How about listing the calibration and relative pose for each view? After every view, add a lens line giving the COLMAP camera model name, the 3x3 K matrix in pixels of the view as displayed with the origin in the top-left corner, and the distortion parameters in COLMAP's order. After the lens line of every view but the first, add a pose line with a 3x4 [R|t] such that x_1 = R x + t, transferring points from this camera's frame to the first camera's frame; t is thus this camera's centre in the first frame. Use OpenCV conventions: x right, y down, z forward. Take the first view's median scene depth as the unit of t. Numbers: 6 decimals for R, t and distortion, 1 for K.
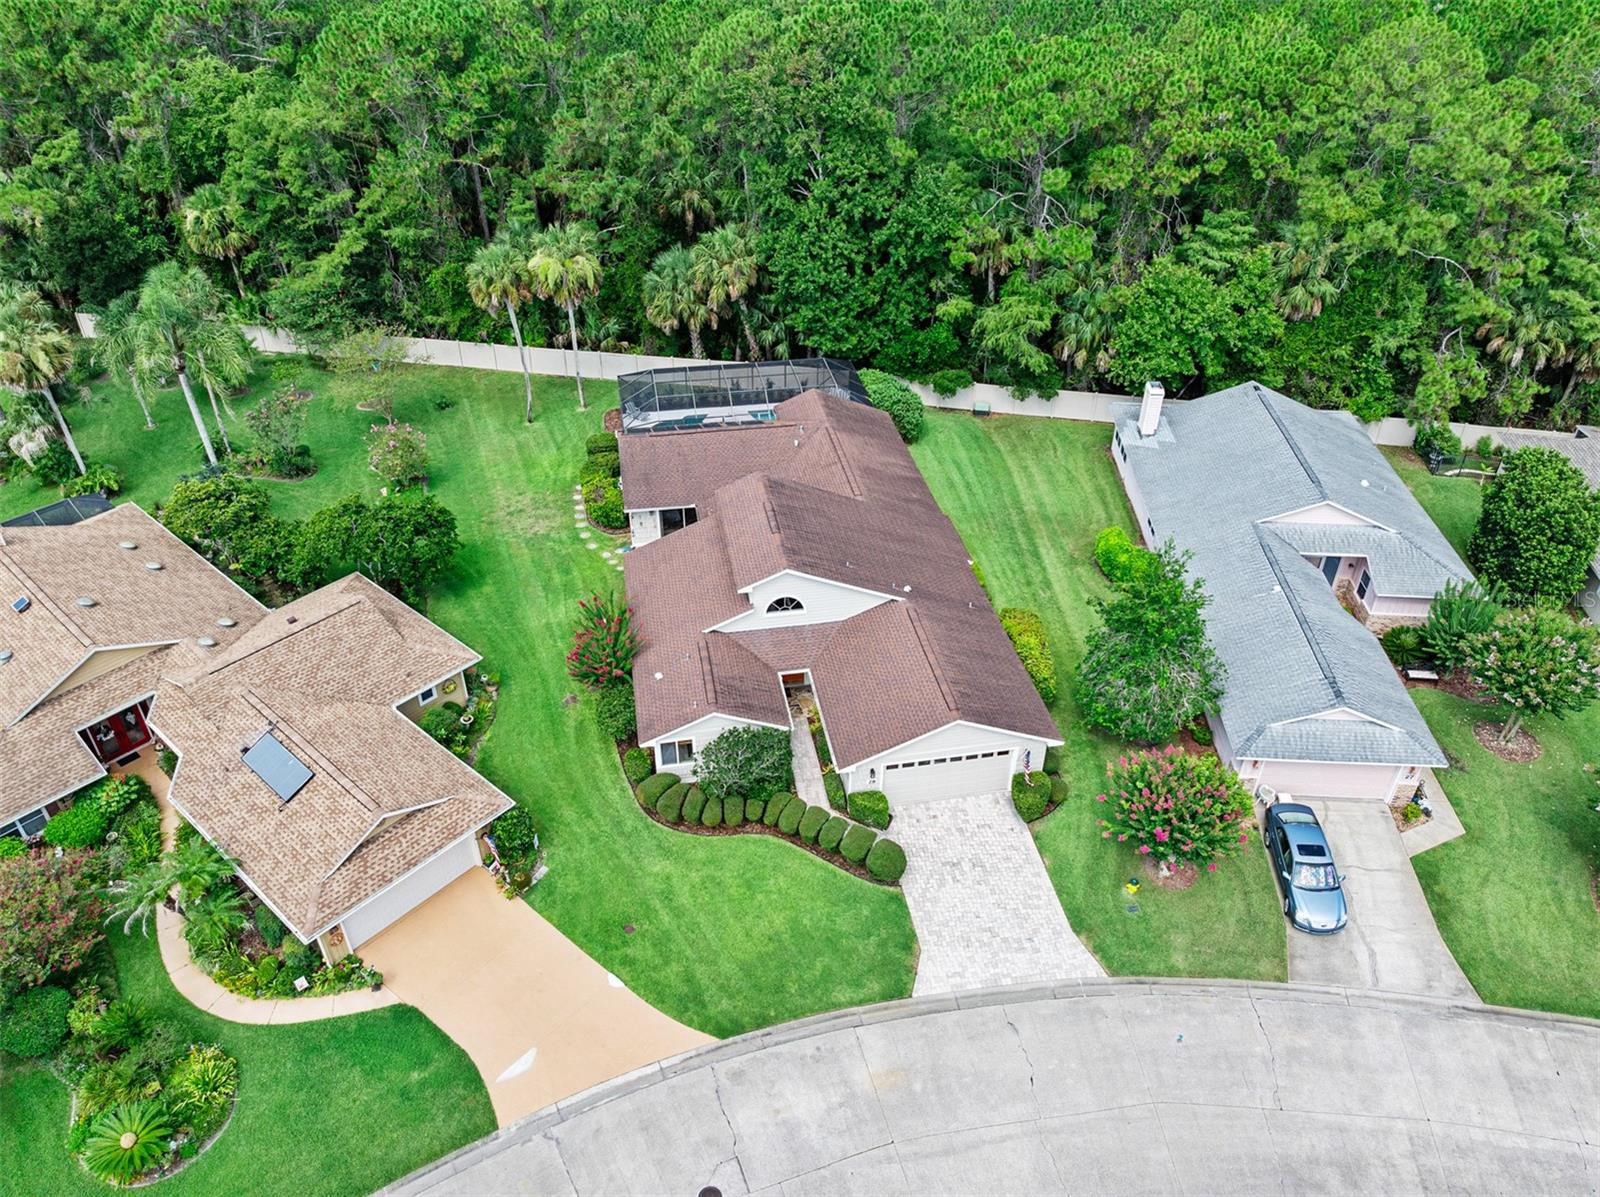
lens RADIAL K [[1092.5, 0, 799.8], [0, 1092.5, 570.4], [0, 0, 1]] dist [-0.017554, 0.003311]
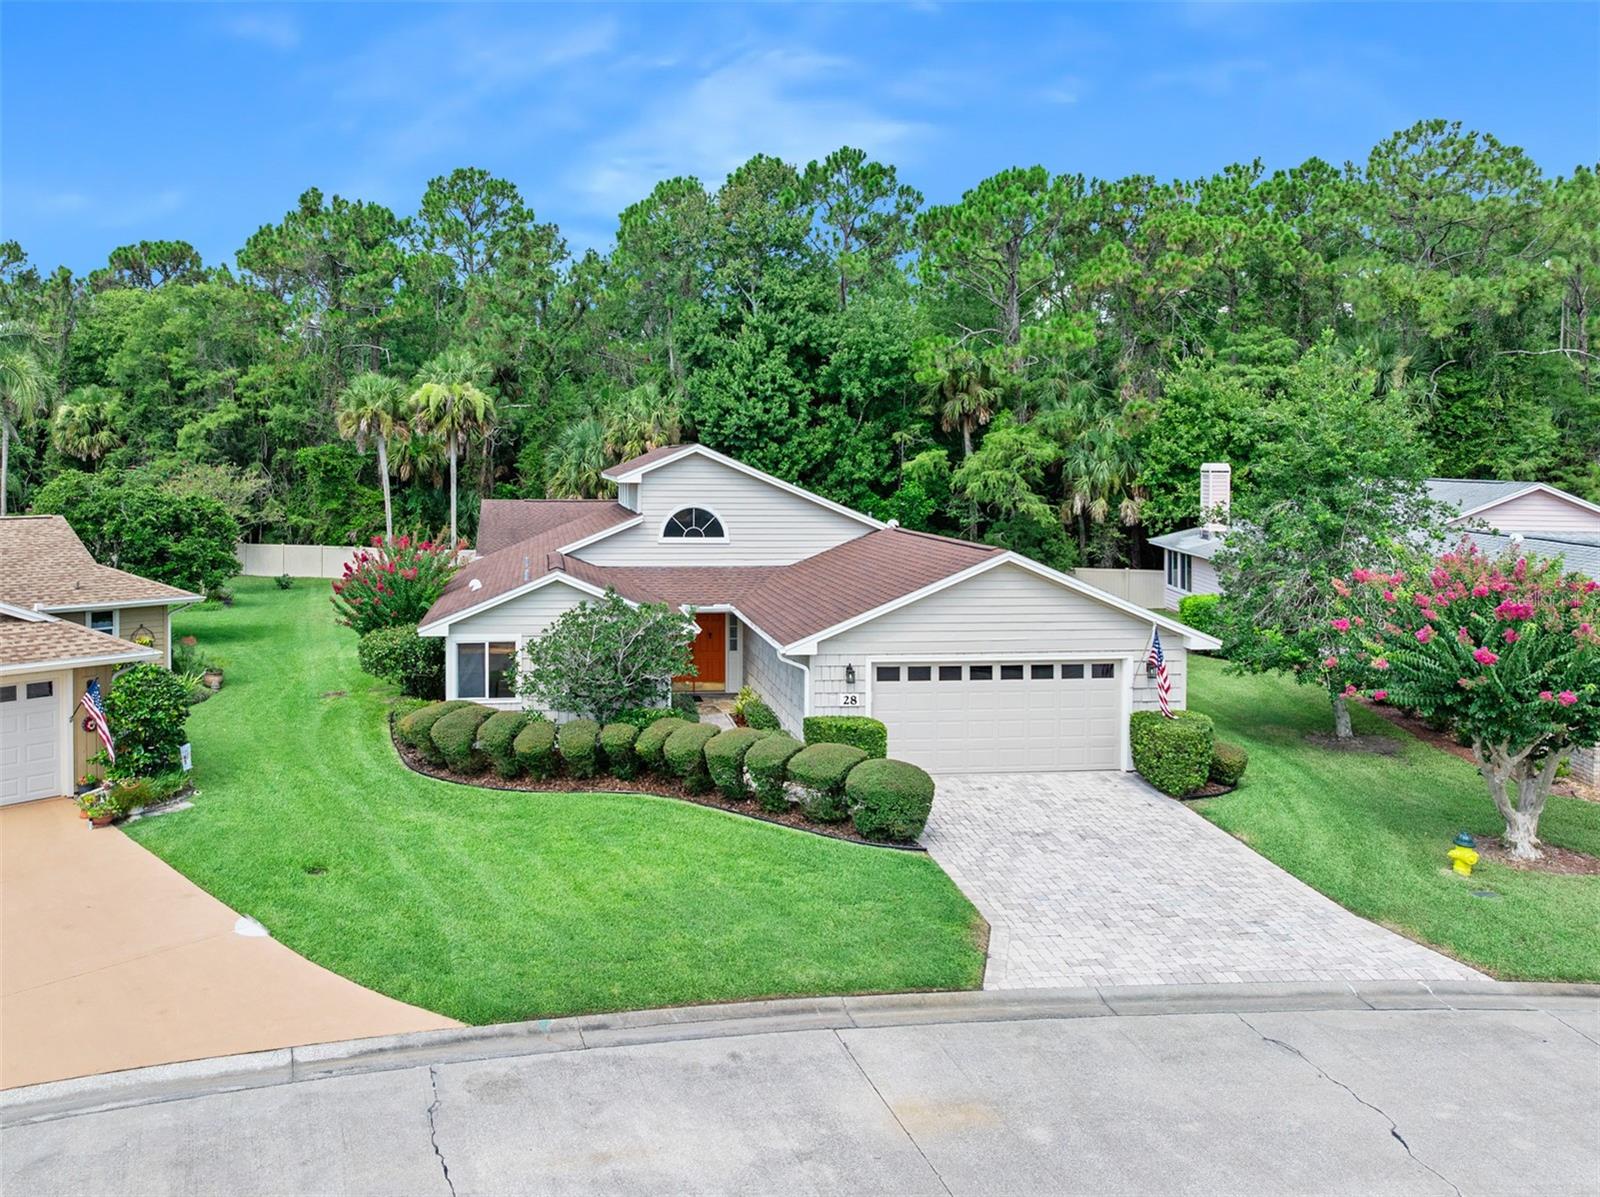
lens RADIAL K [[1156.5, 0, 631.5], [0, 1156.5, 472.2], [0, 0, 1]] dist [-0.023173, -0.000156]
pose [[0.995285, 0.001669, -0.096976, 0.016959], [-0.053884, 0.840866, -0.538554, 0.421982], [0.080646, 0.541241, 0.836992, 0.505173]]
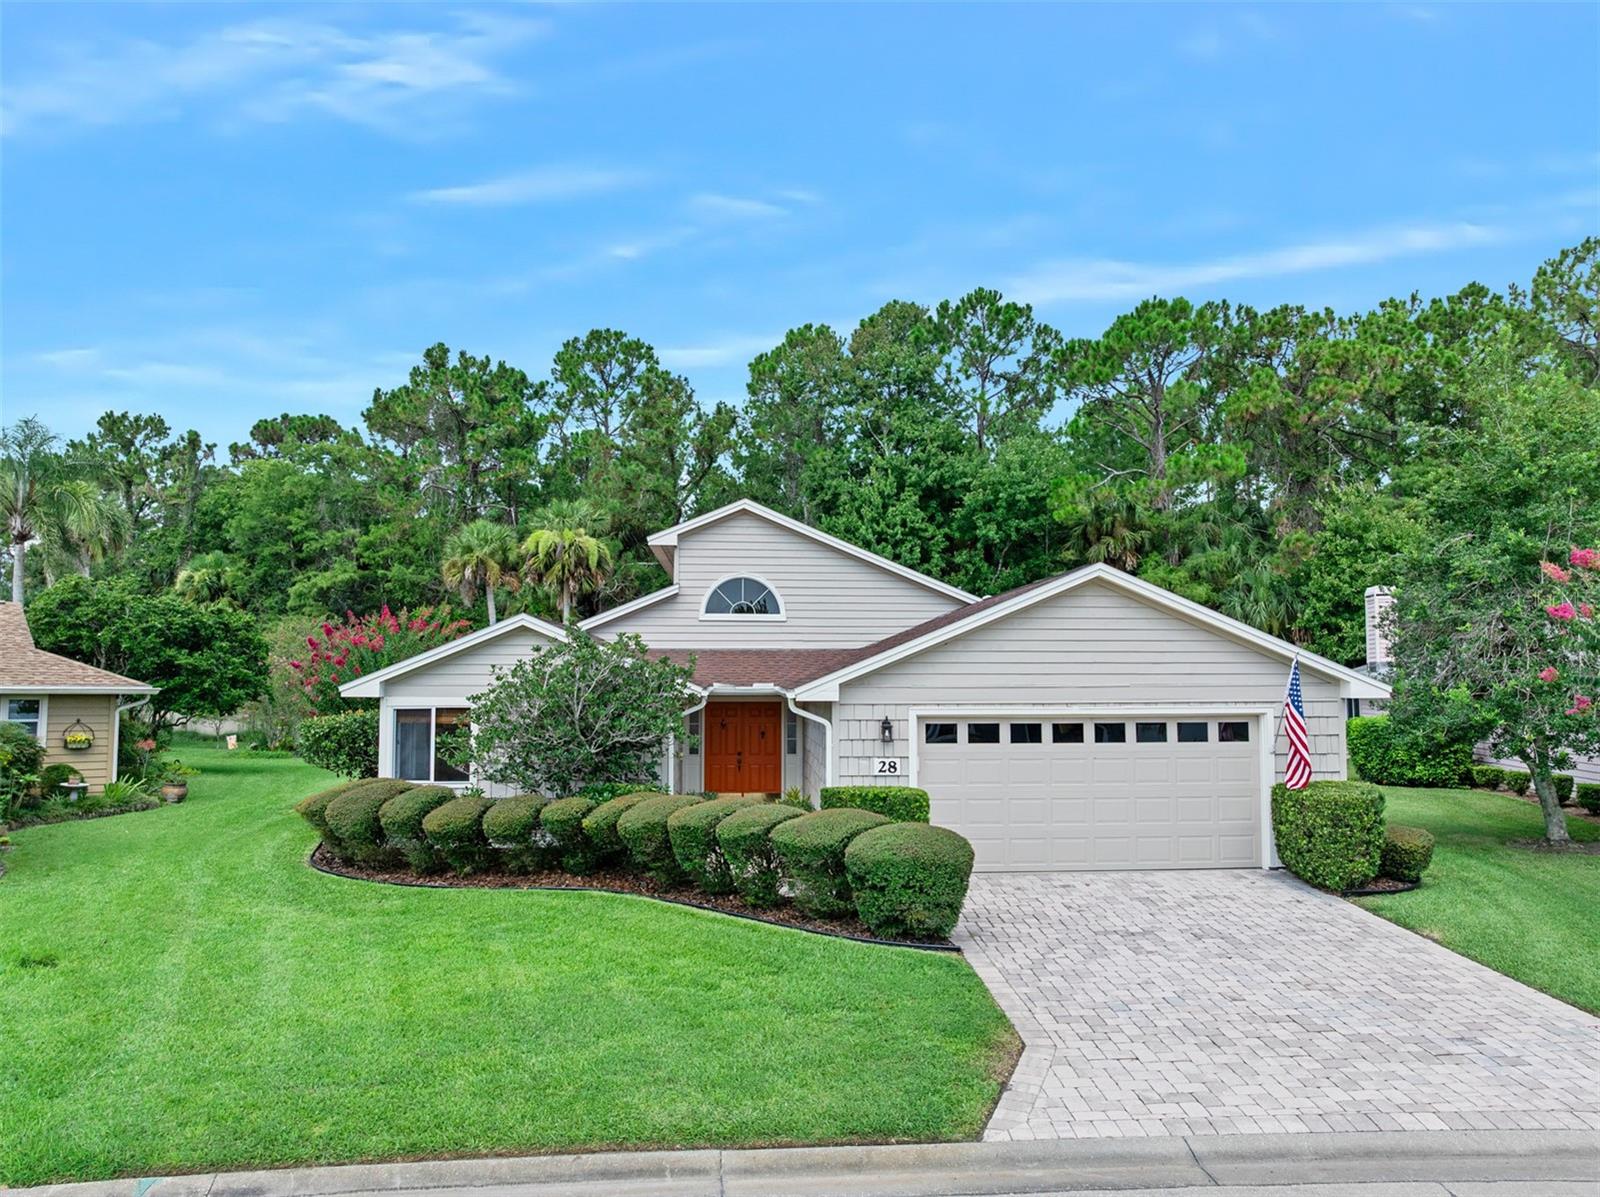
lens RADIAL K [[1110.5, 0, 800.0], [0, 1110.5, 598.5], [0, 0, 1]] dist [-0.034093, -0.003835]
pose [[0.993188, -0.011260, -0.115978, 0.085393], [-0.061743, 0.793254, -0.605752, 0.401572], [0.098821, 0.608787, 0.787155, 0.694157]]
